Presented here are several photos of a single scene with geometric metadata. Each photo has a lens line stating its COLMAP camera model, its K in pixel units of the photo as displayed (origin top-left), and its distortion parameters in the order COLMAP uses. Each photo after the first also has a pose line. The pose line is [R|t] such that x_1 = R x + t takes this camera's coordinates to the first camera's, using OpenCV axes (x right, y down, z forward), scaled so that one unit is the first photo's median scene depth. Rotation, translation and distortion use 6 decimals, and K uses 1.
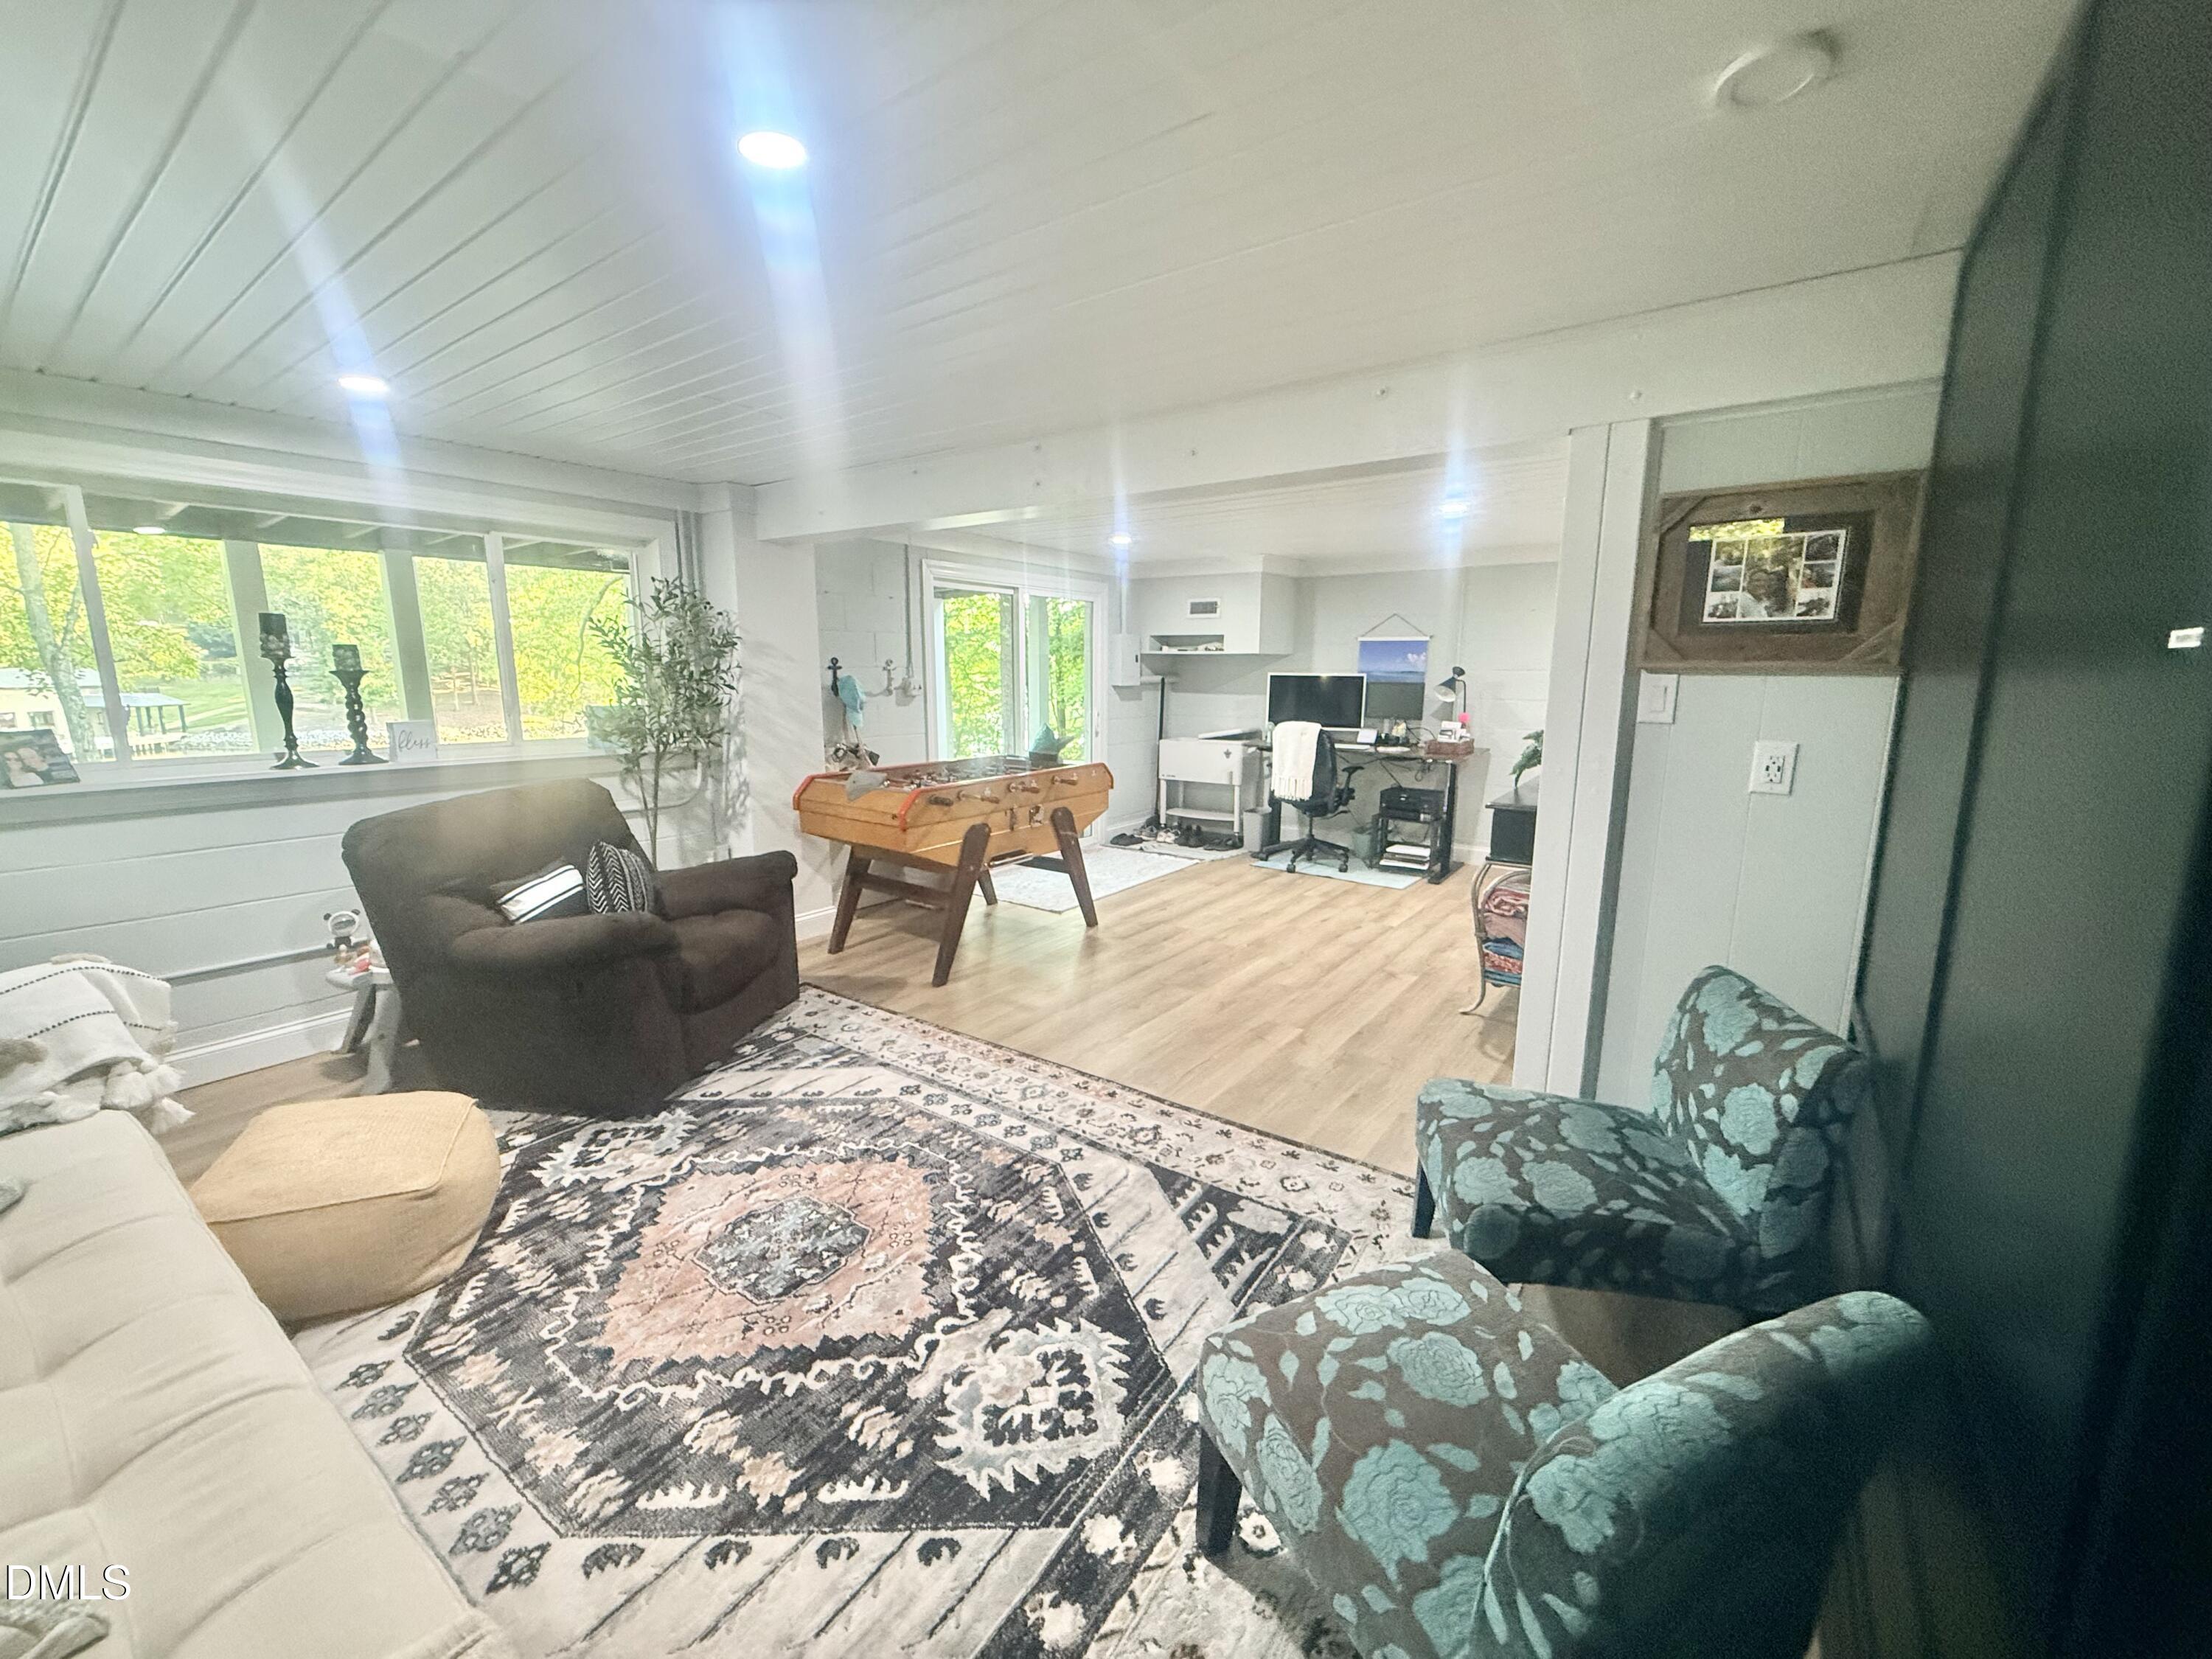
lens RADIAL K [[877.8, 0, 1099.5], [0, 877.8, 830.3], [0, 0, 1]] dist [-0.000044, -0.000174]
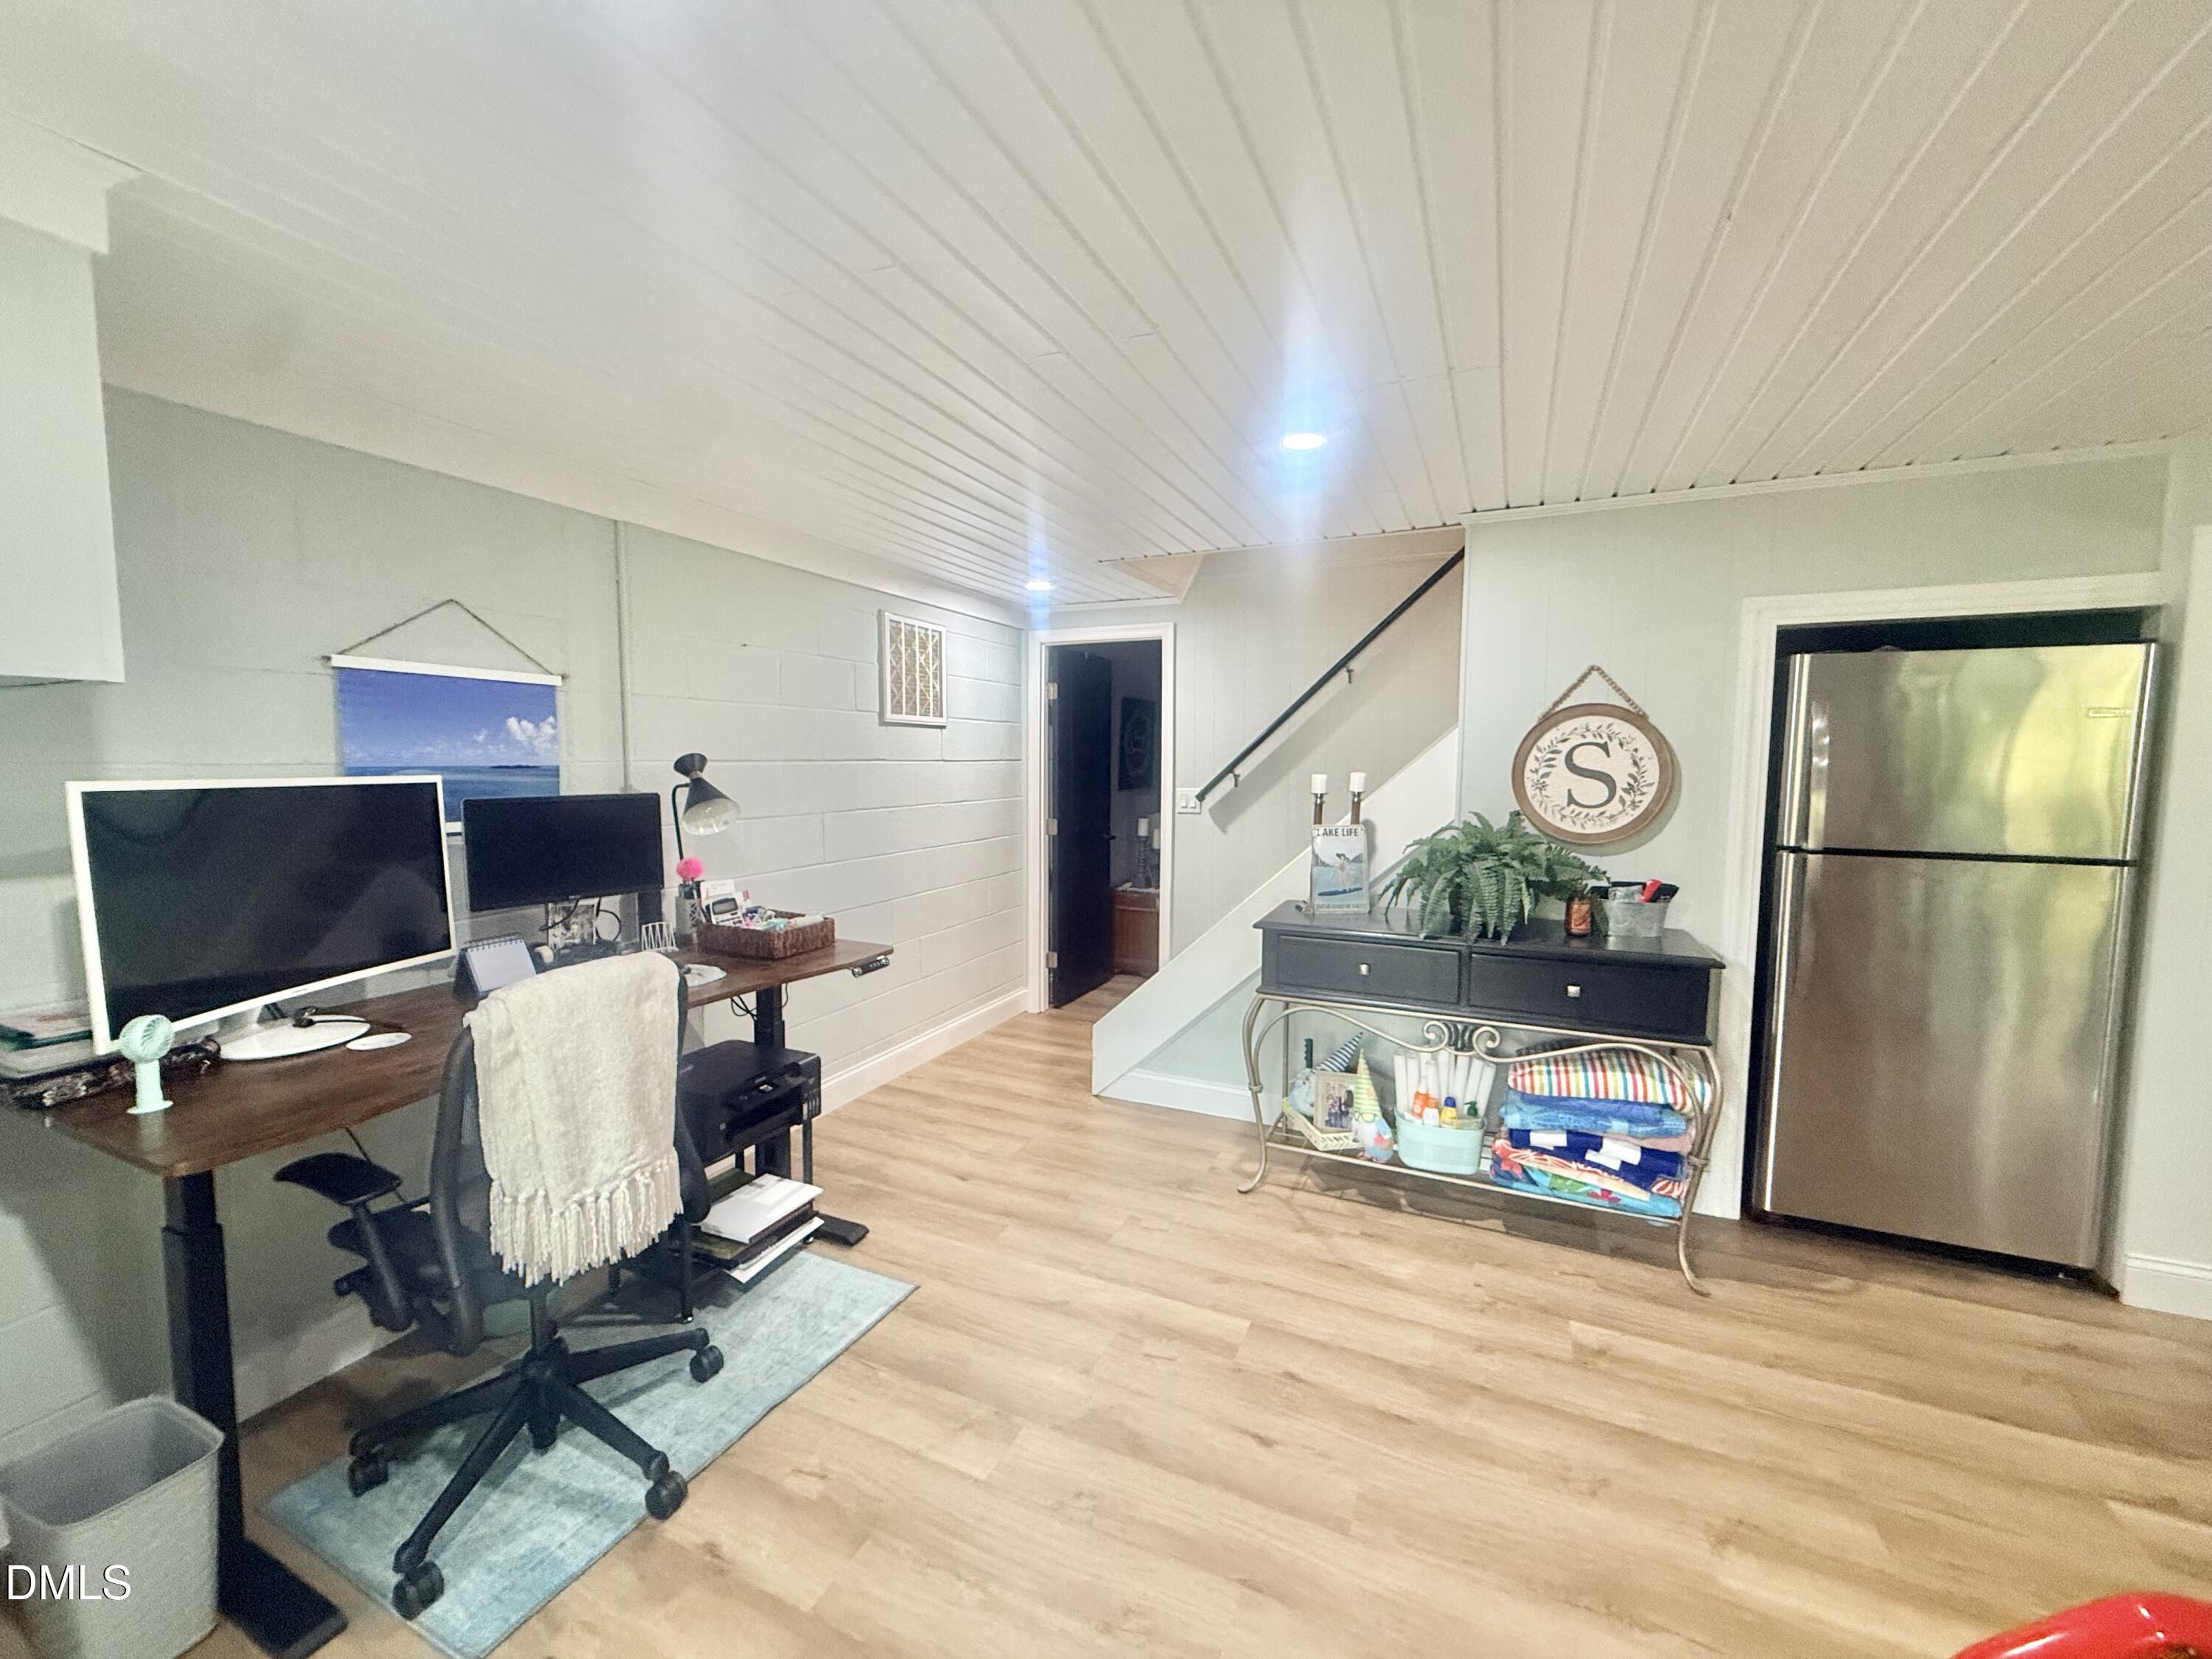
lens RADIAL K [[877.8, 0, 1102.6], [0, 877.8, 826.9], [0, 0, 1]] dist [-0.000044, -0.000174]
pose [[-0.204486, -0.079770, 0.975614, -0.140835], [0.176605, 0.977312, 0.116925, -0.421103], [-0.962806, 0.196208, -0.185759, 2.265943]]
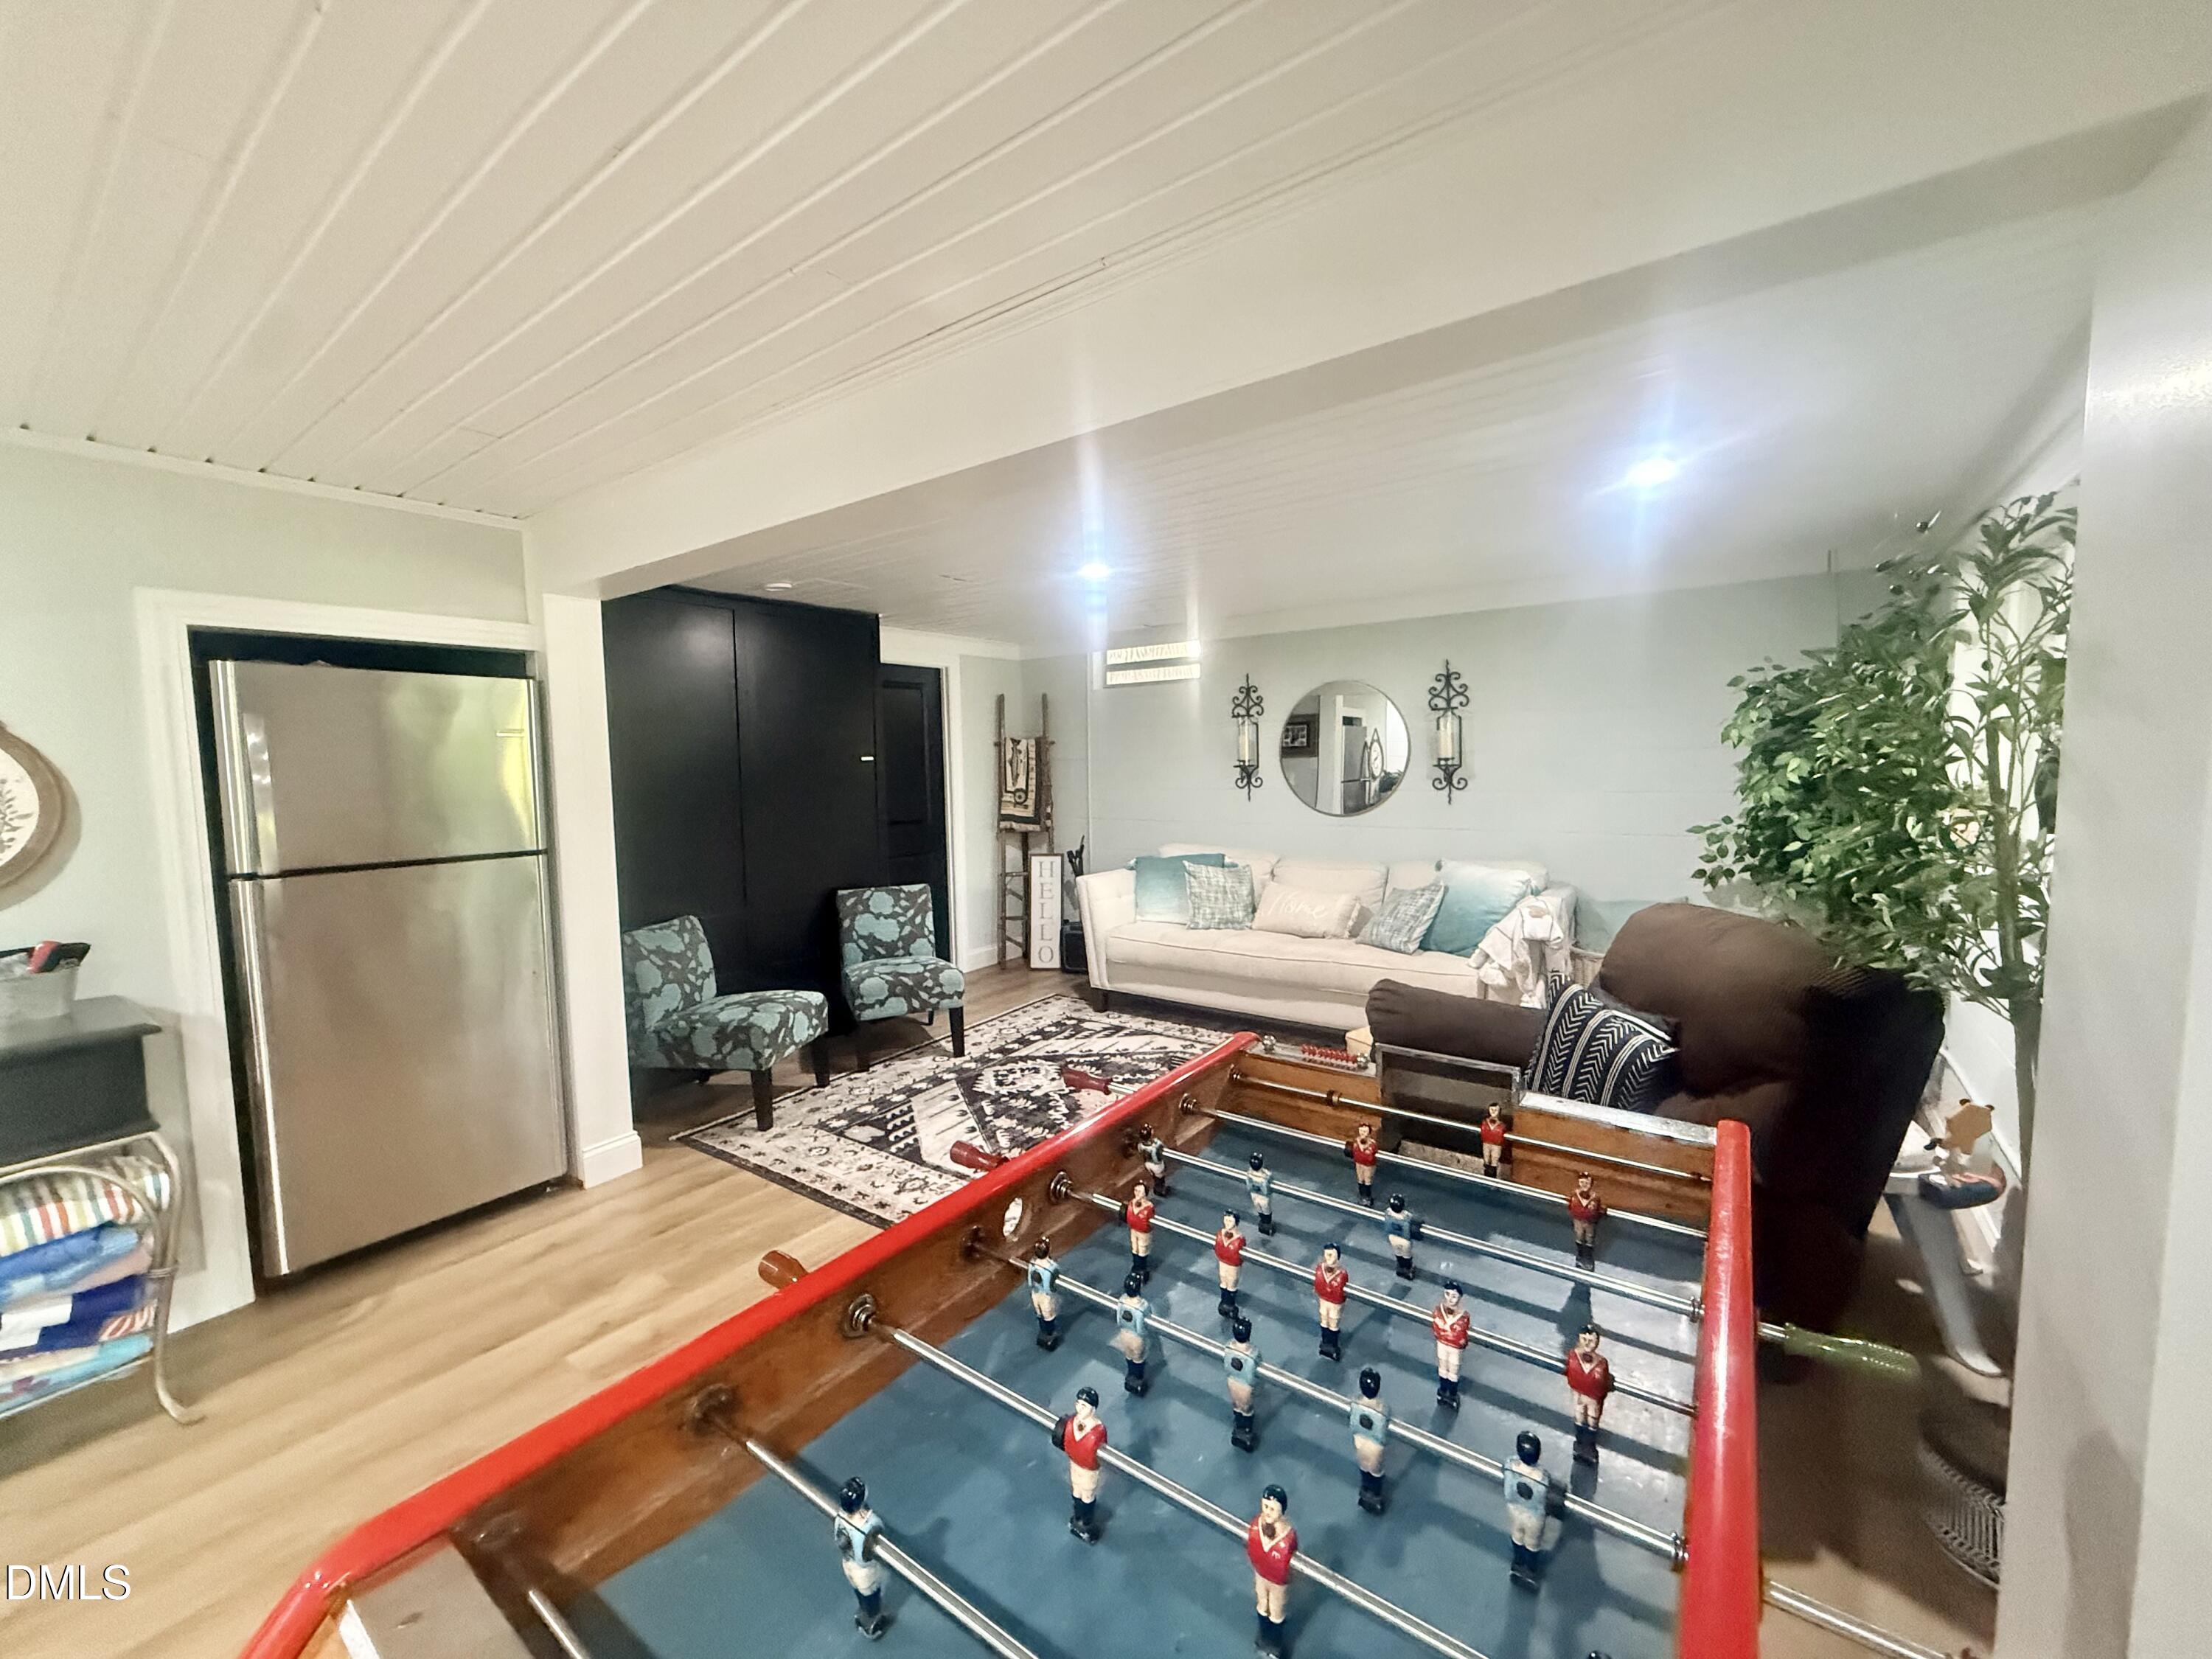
lens RADIAL K [[877.8, 0, 1097.0], [0, 877.8, 827.5], [0, 0, 1]] dist [-0.000044, -0.000174]
pose [[-0.999853, 0.016901, 0.002720, -0.211639], [0.017025, 0.965167, 0.261078, -0.409923], [0.001787, 0.261086, -0.965314, 2.185519]]
